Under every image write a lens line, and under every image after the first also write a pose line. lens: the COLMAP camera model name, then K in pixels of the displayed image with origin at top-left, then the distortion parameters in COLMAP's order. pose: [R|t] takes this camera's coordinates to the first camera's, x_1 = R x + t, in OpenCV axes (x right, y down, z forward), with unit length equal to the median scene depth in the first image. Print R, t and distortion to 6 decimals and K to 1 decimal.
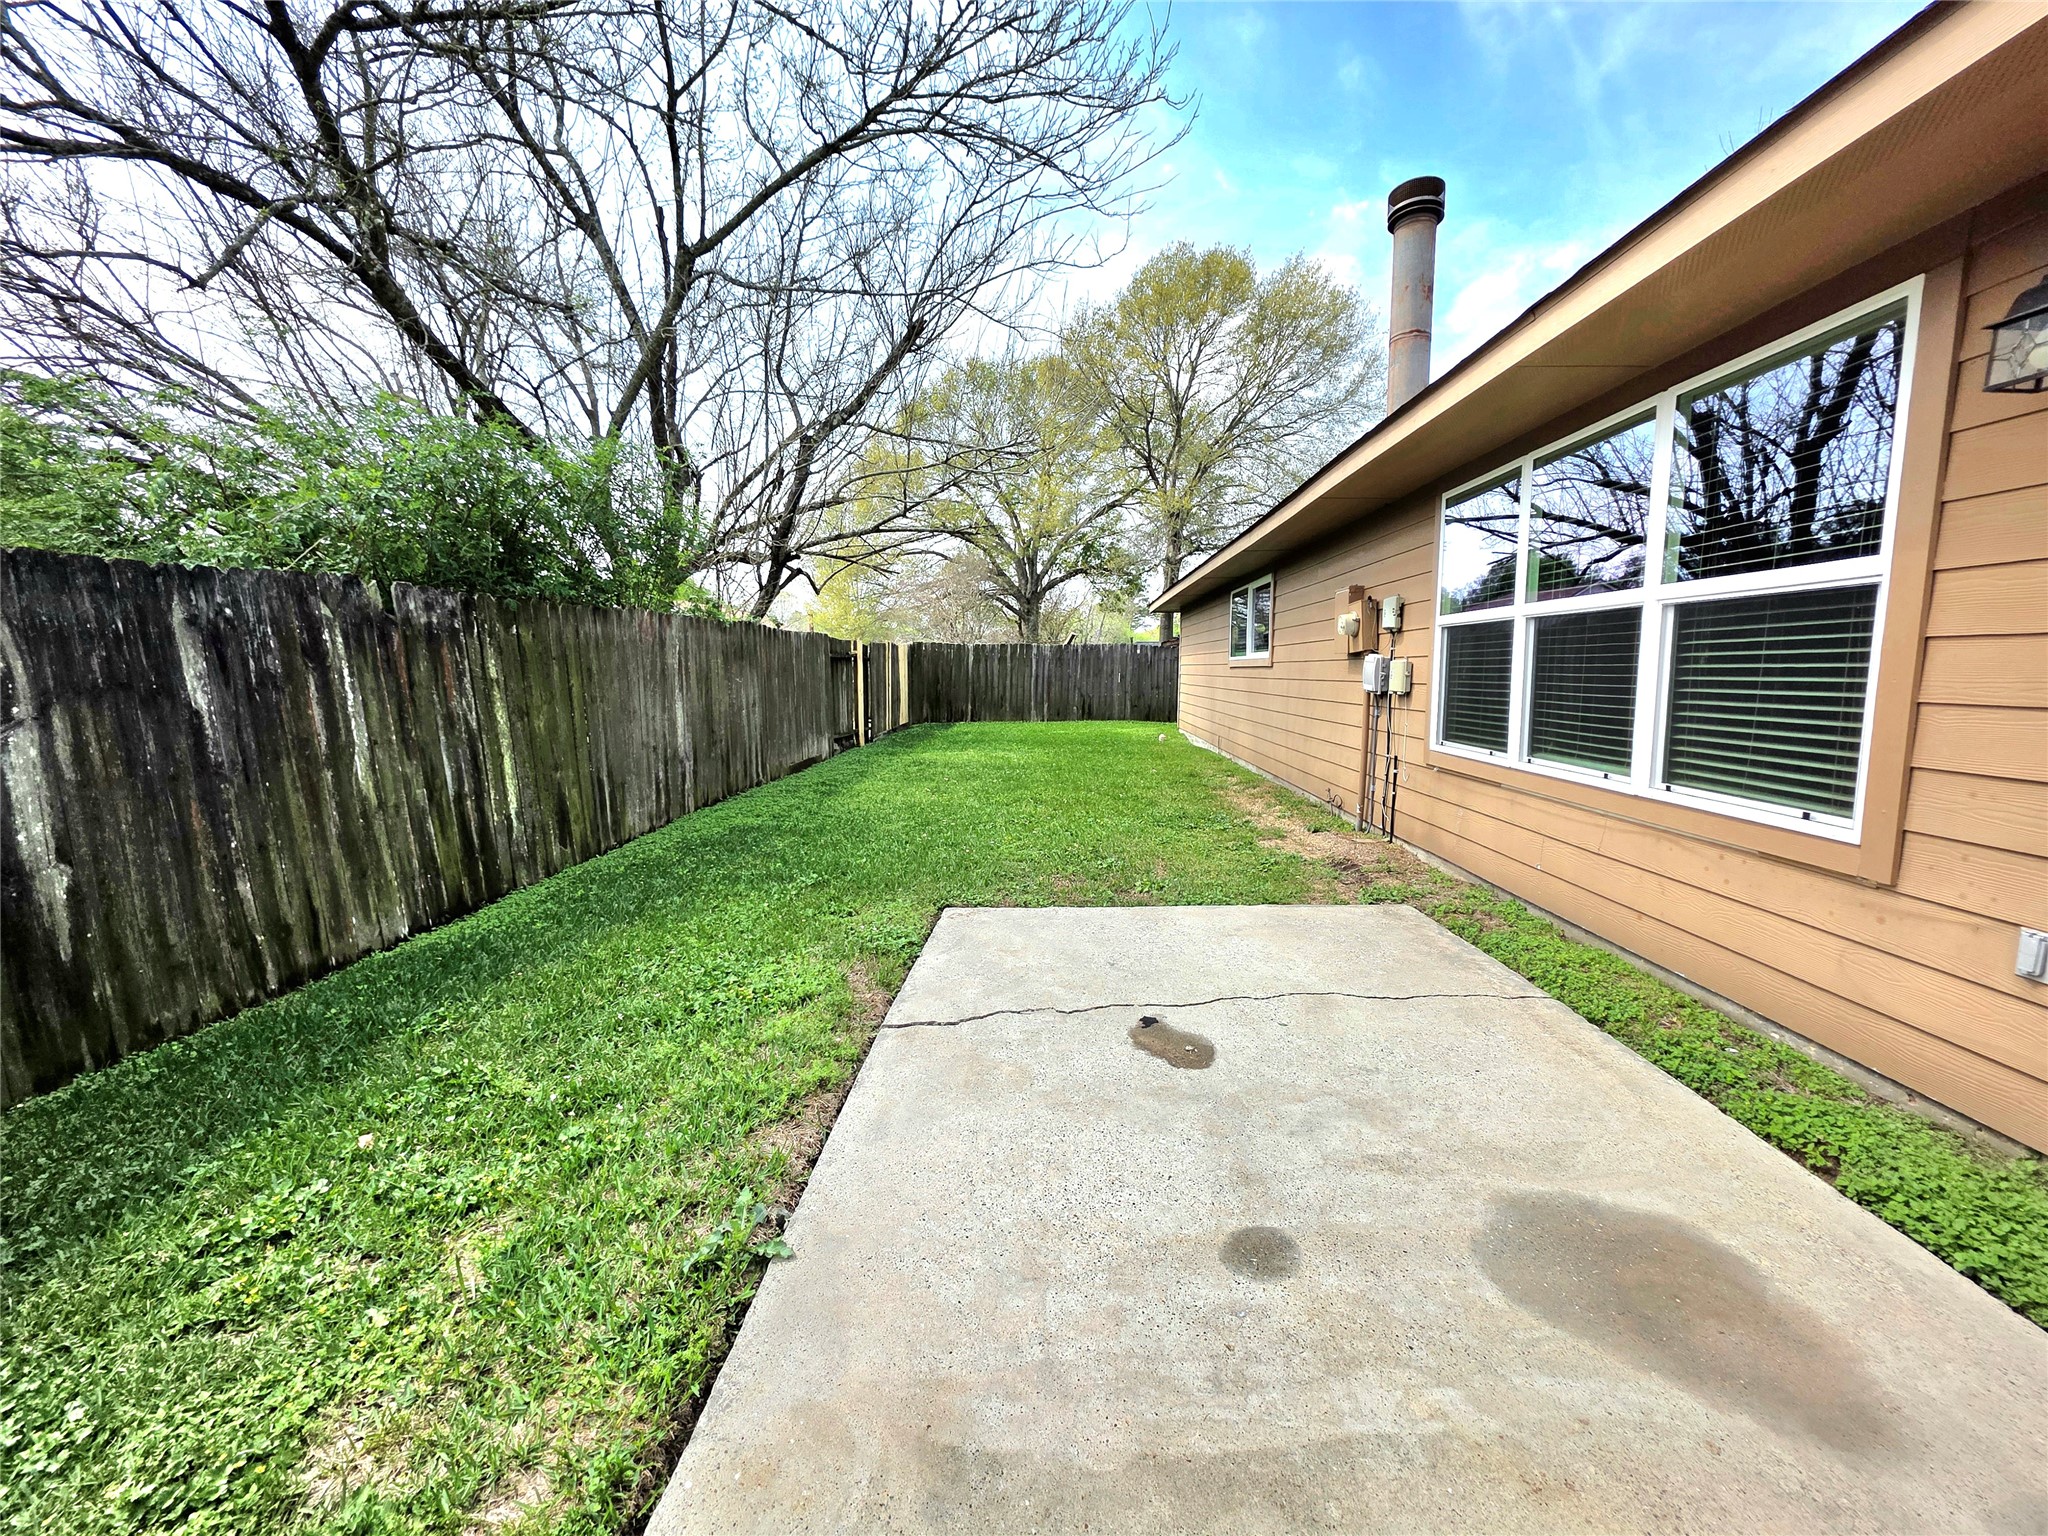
lens RADIAL K [[821.2, 0, 1021.6], [0, 821.2, 769.8], [0, 0, 1]] dist [0.002637, -0.000294]
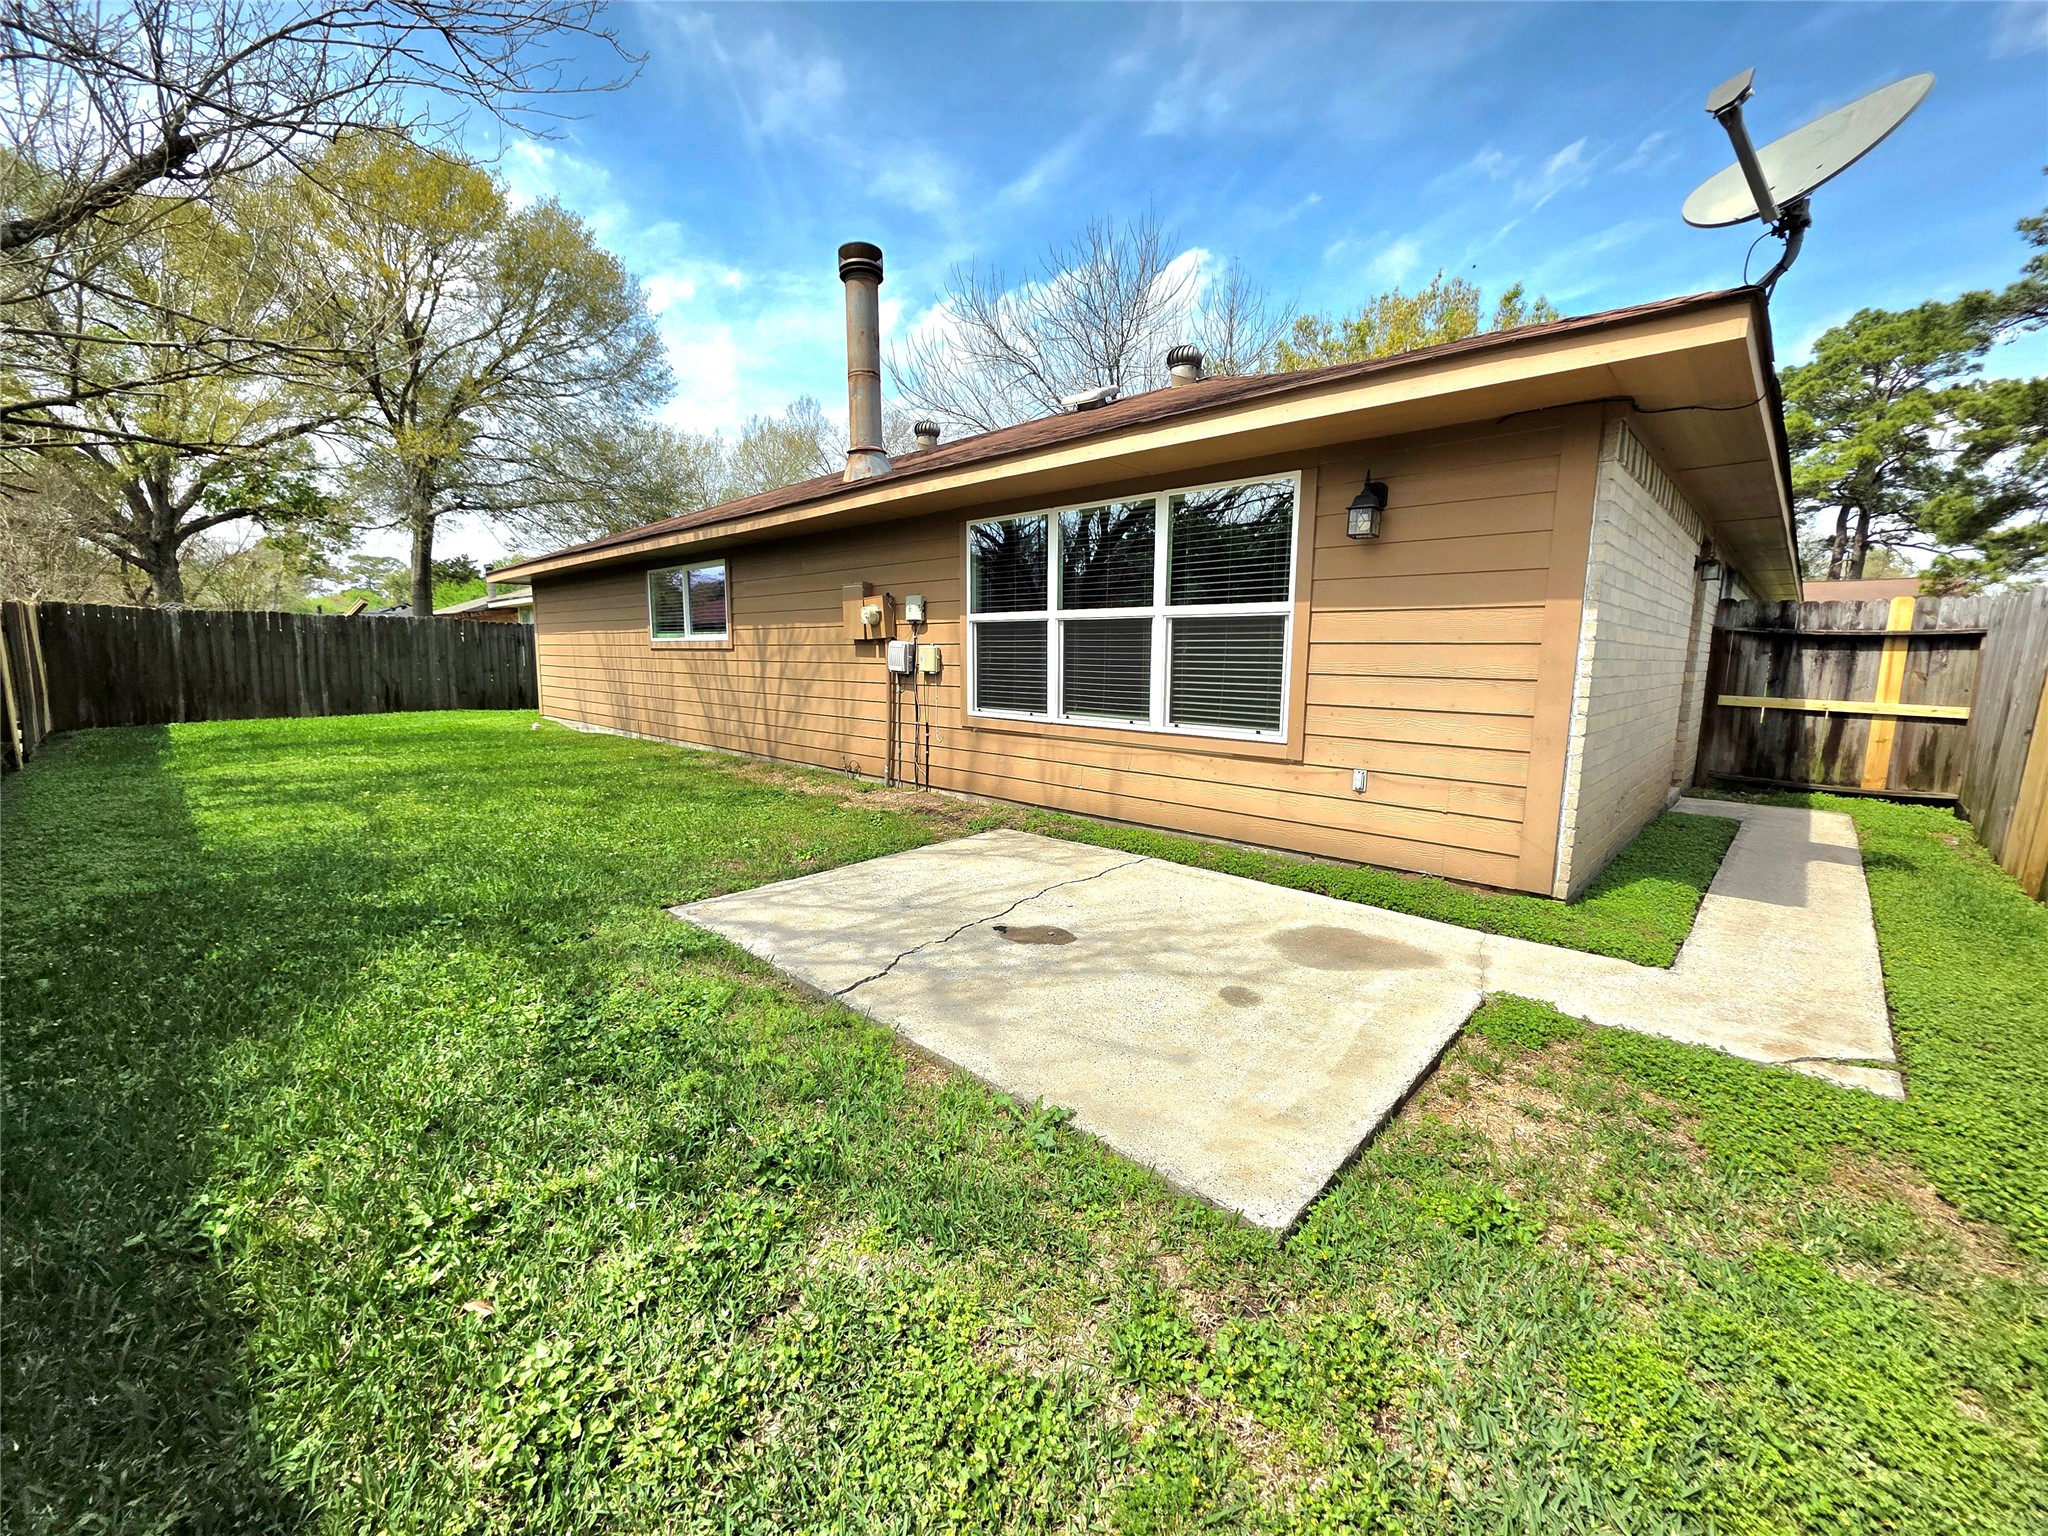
lens RADIAL K [[821.2, 0, 1024.3], [0, 821.2, 765.8], [0, 0, 1]] dist [0.002637, -0.000294]
pose [[0.650493, -0.094449, 0.753617, -0.420615], [0.081263, 0.995197, 0.054582, -0.008063], [-0.755153, 0.025736, 0.655044, 0.067470]]
